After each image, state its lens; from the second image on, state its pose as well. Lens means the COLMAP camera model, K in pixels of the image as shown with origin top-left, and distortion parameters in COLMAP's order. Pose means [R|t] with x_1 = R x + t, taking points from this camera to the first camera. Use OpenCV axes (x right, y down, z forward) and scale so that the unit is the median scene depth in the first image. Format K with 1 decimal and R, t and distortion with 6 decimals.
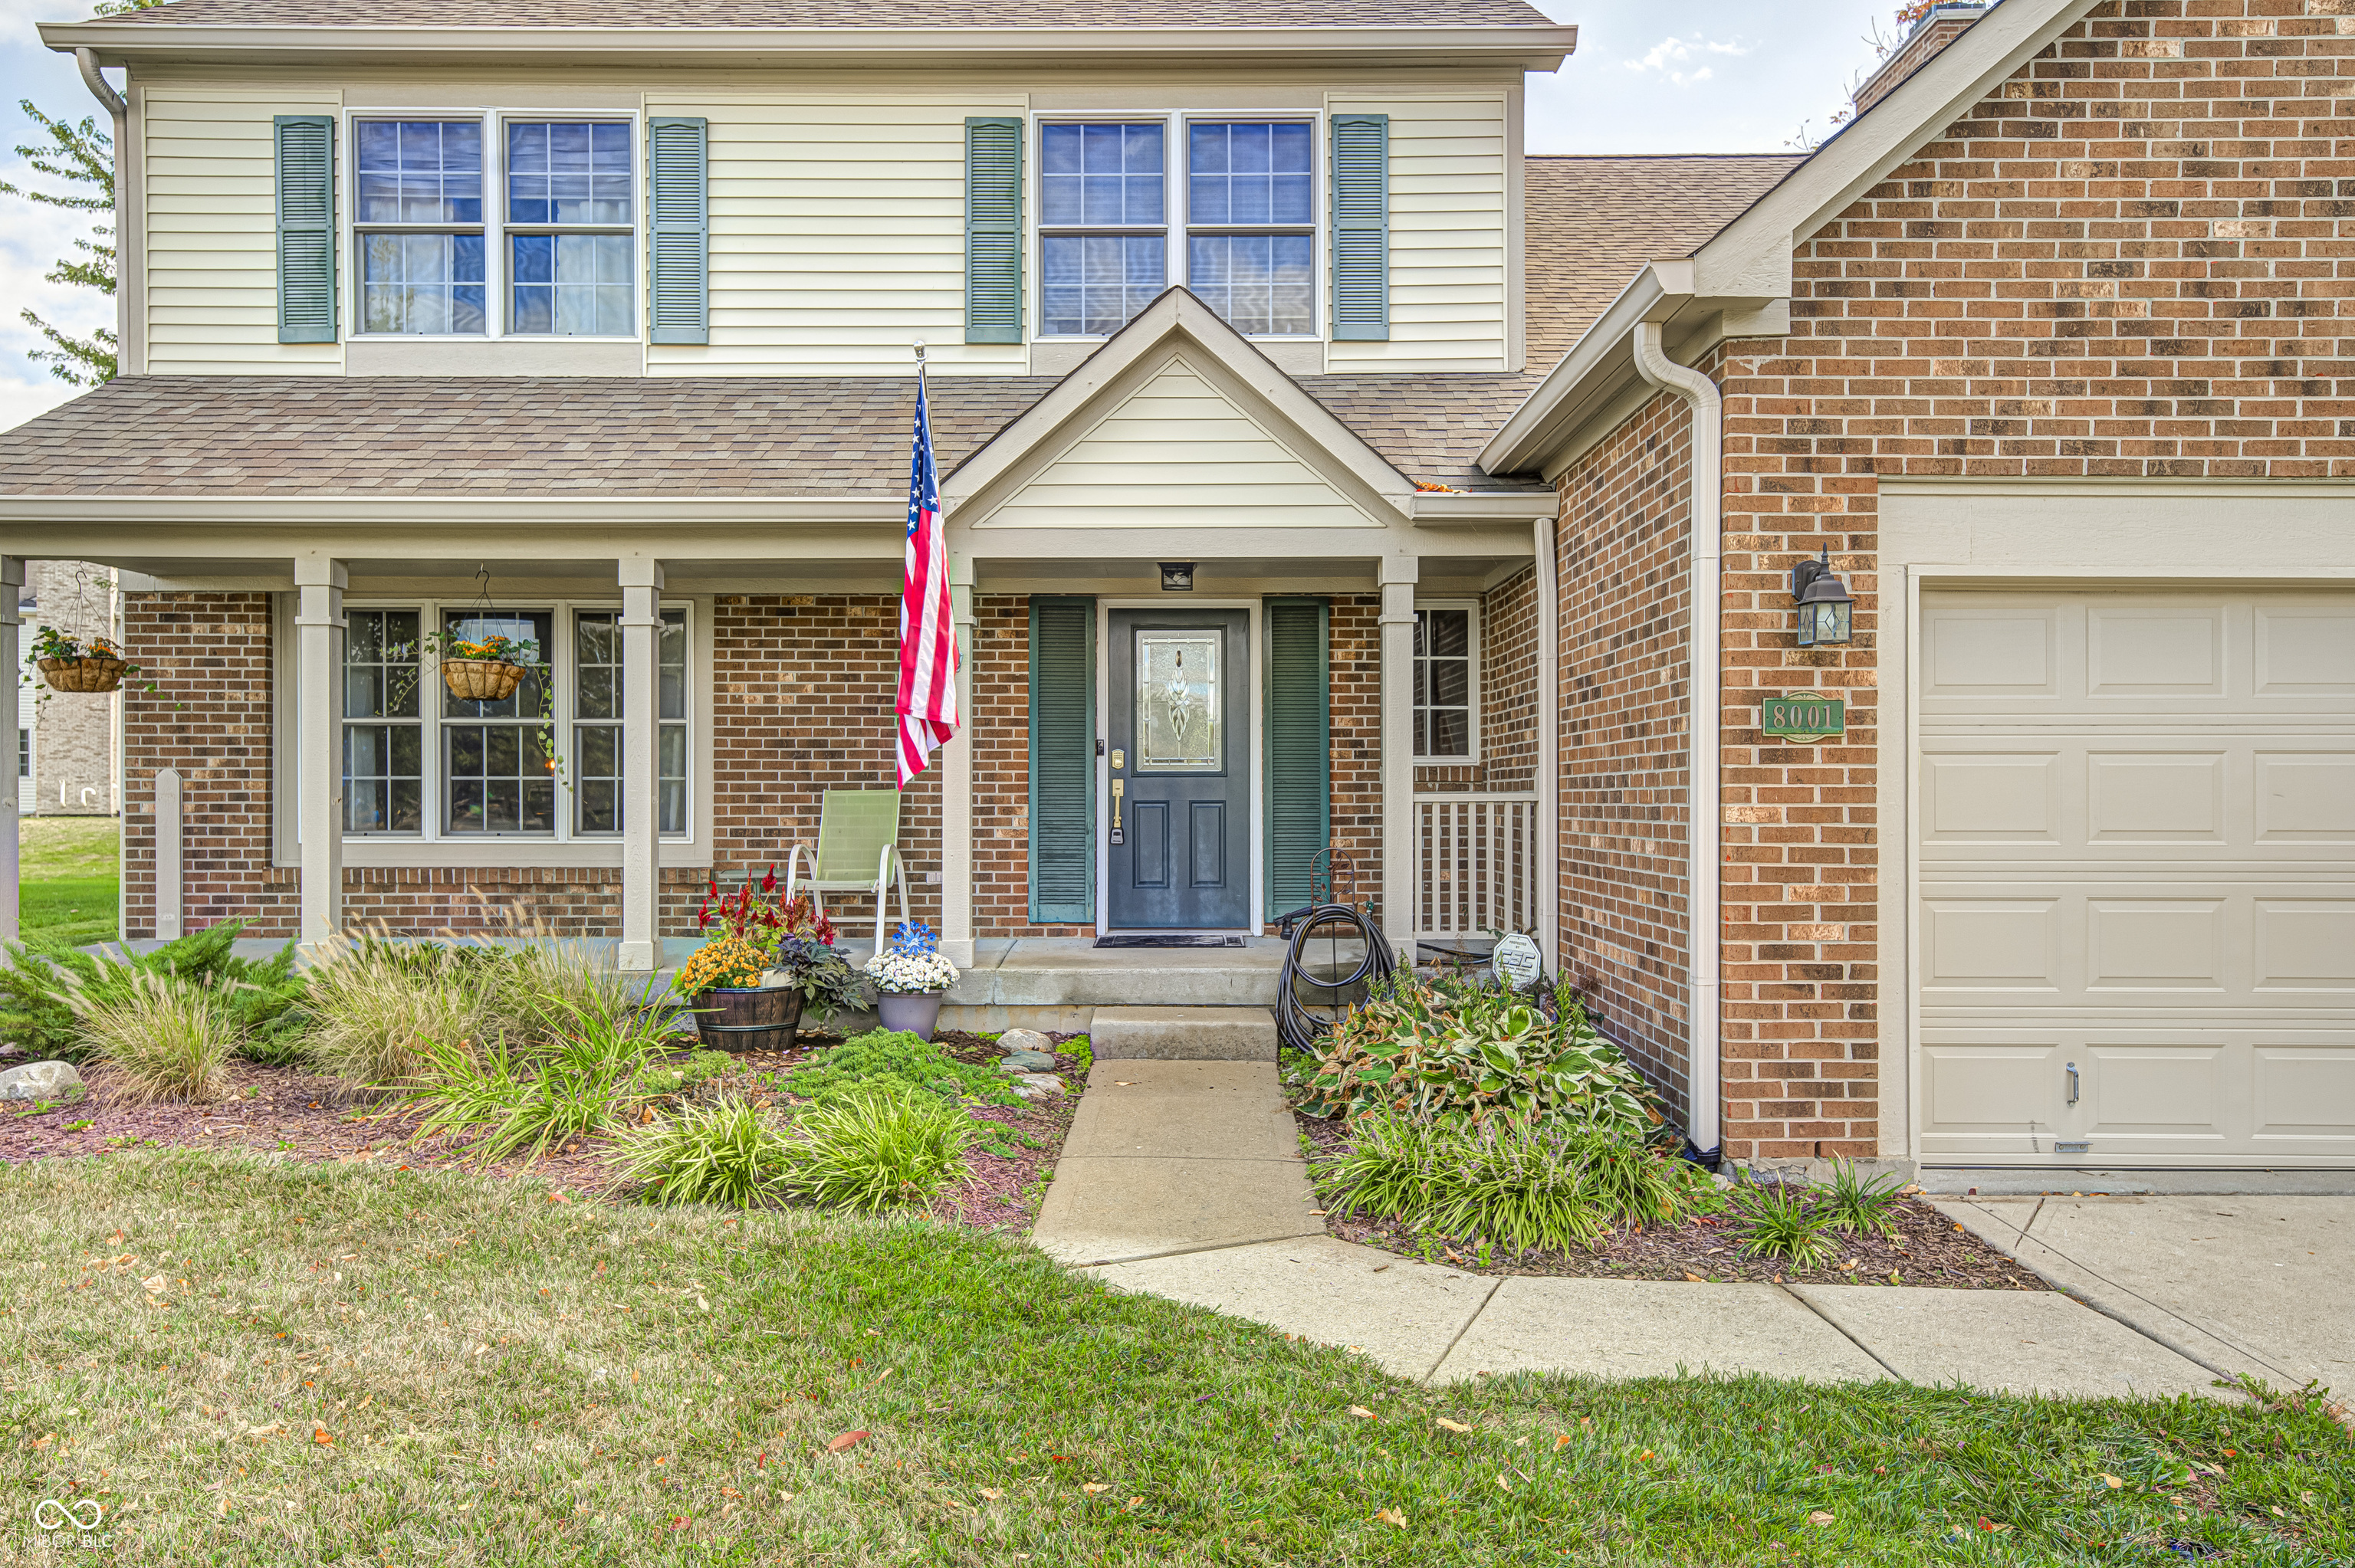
lens RADIAL K [[1635.7, 0, 1177.5], [0, 1635.7, 784.0], [0, 0, 1]] dist [0.007876, 0.003091]
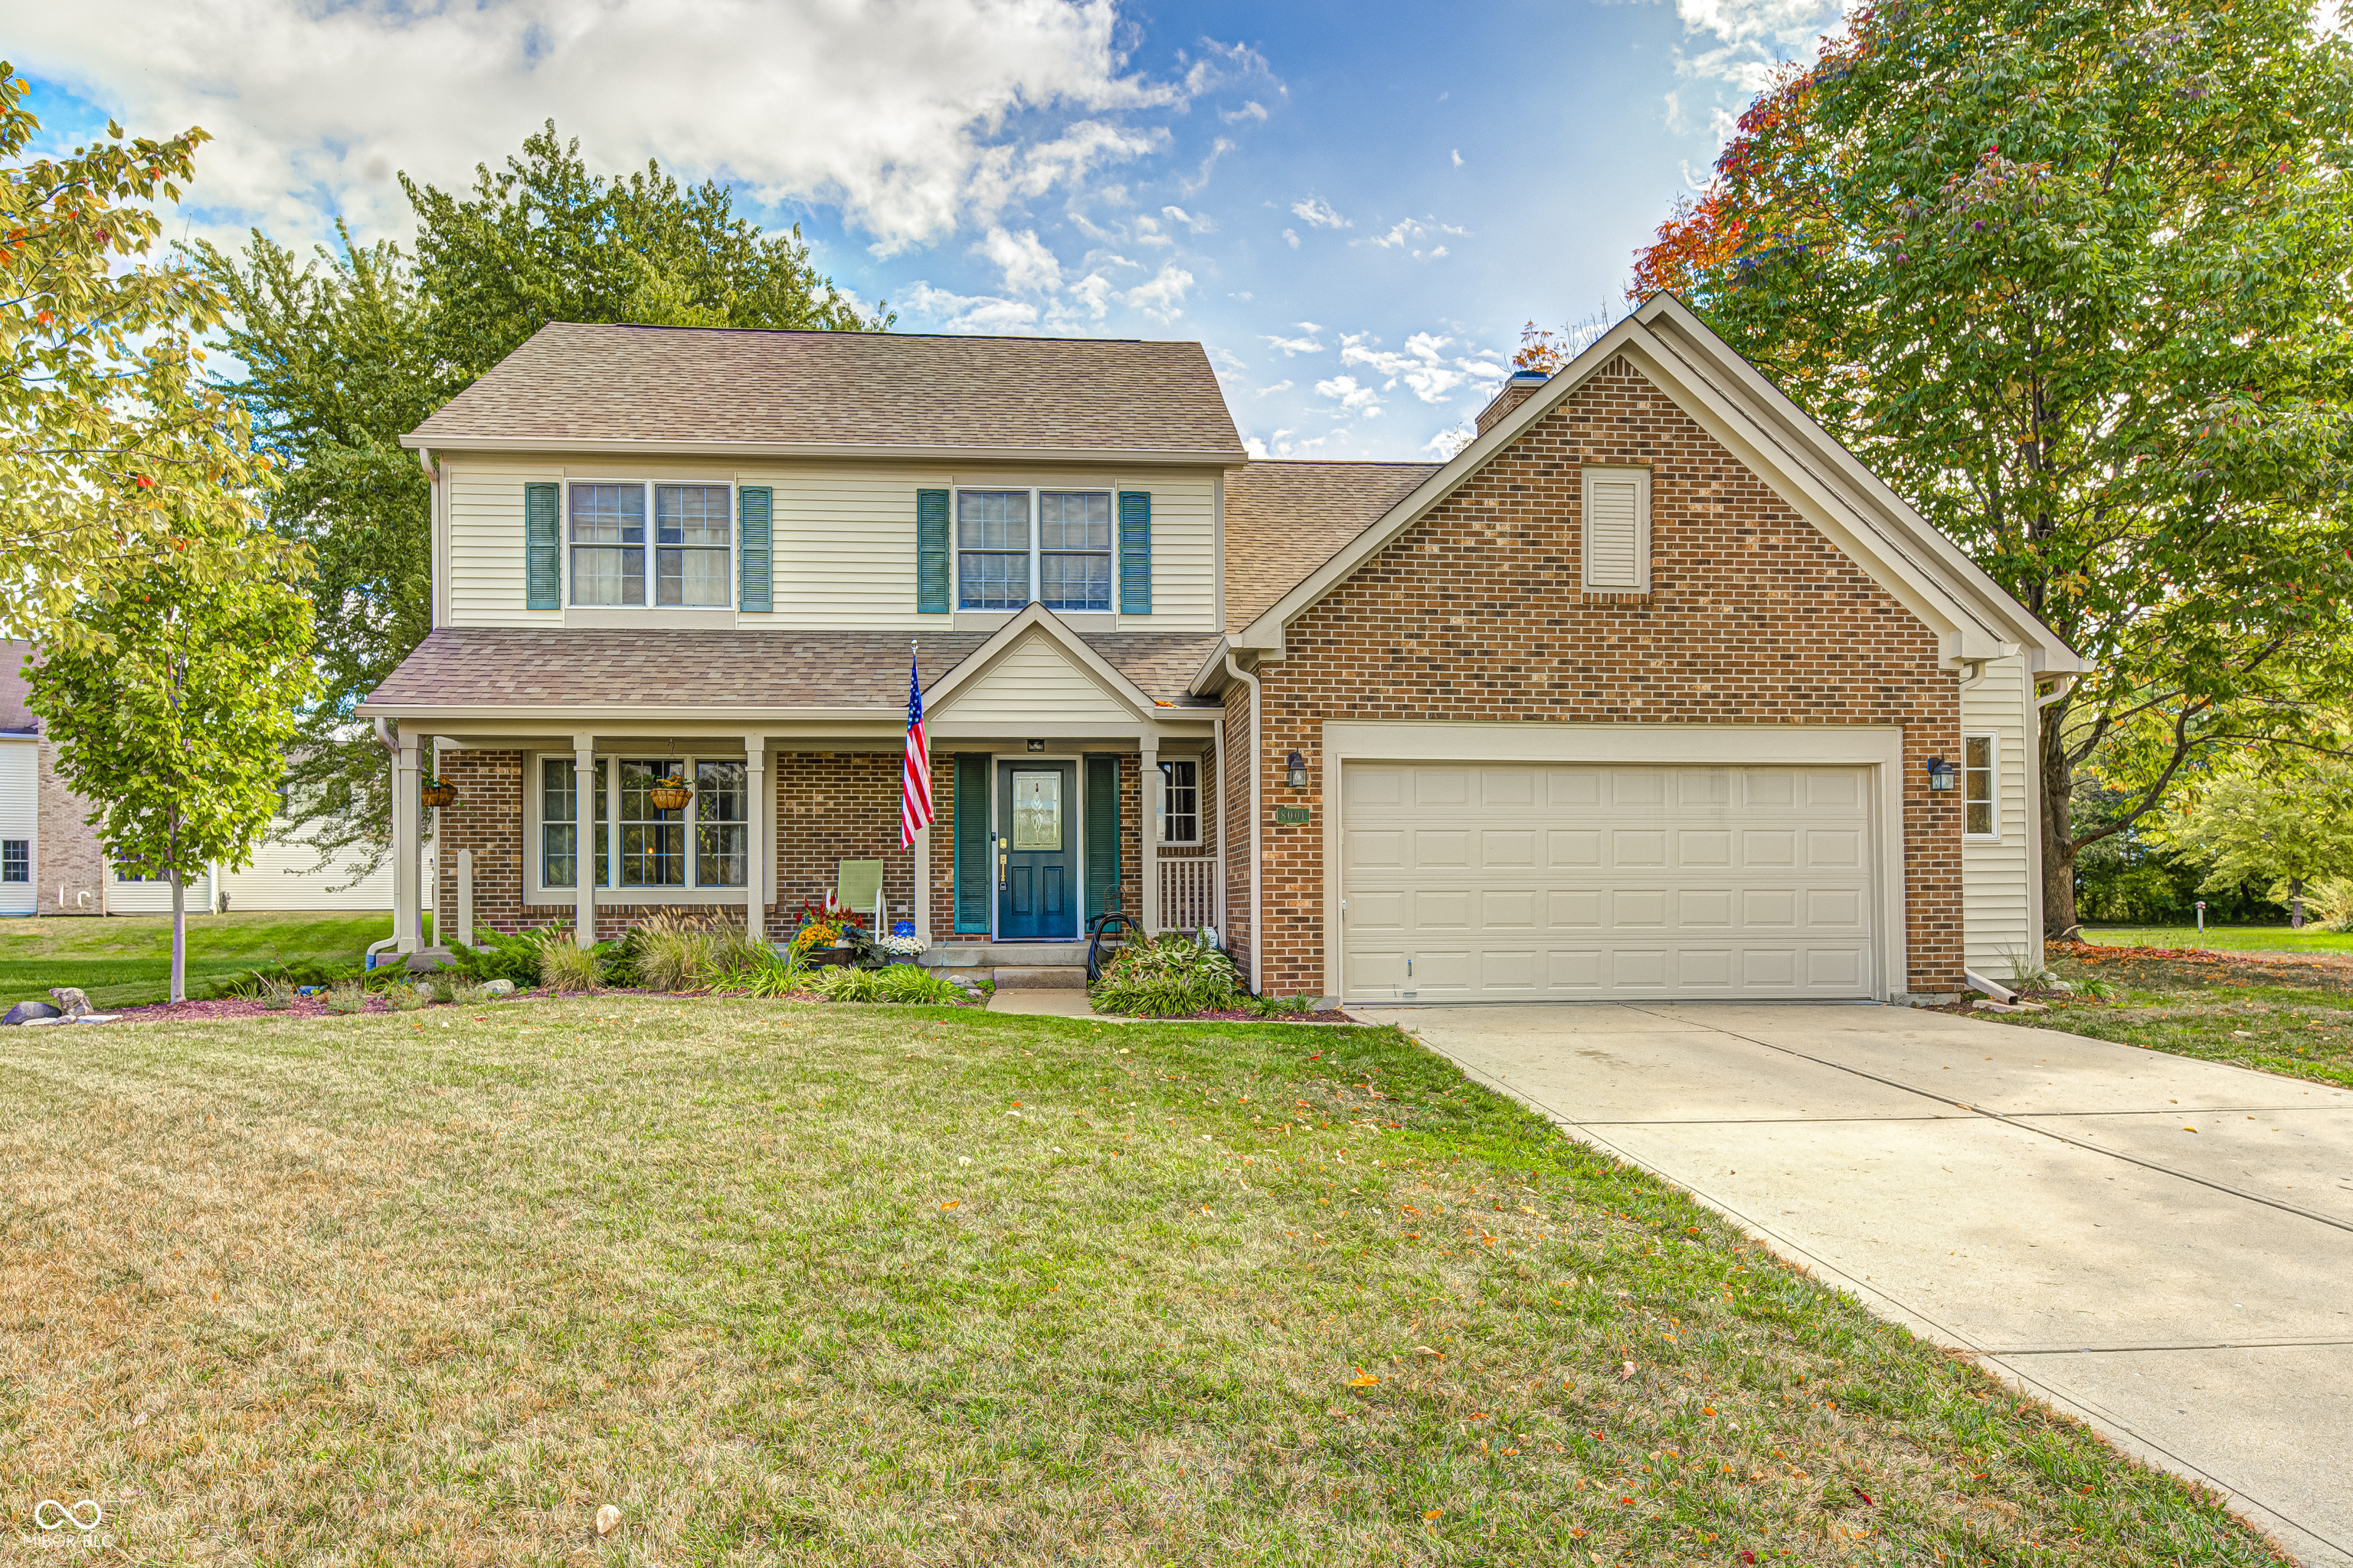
lens RADIAL K [[1360.0, 0, 1165.0], [0, 1360.0, 877.3], [0, 0, 1]] dist [-0.004196, -0.000303]
pose [[0.995494, -0.004291, 0.094729, -0.001217], [0.004808, 0.999975, -0.005223, 0.035903], [-0.094704, 0.005655, 0.995489, -0.592208]]
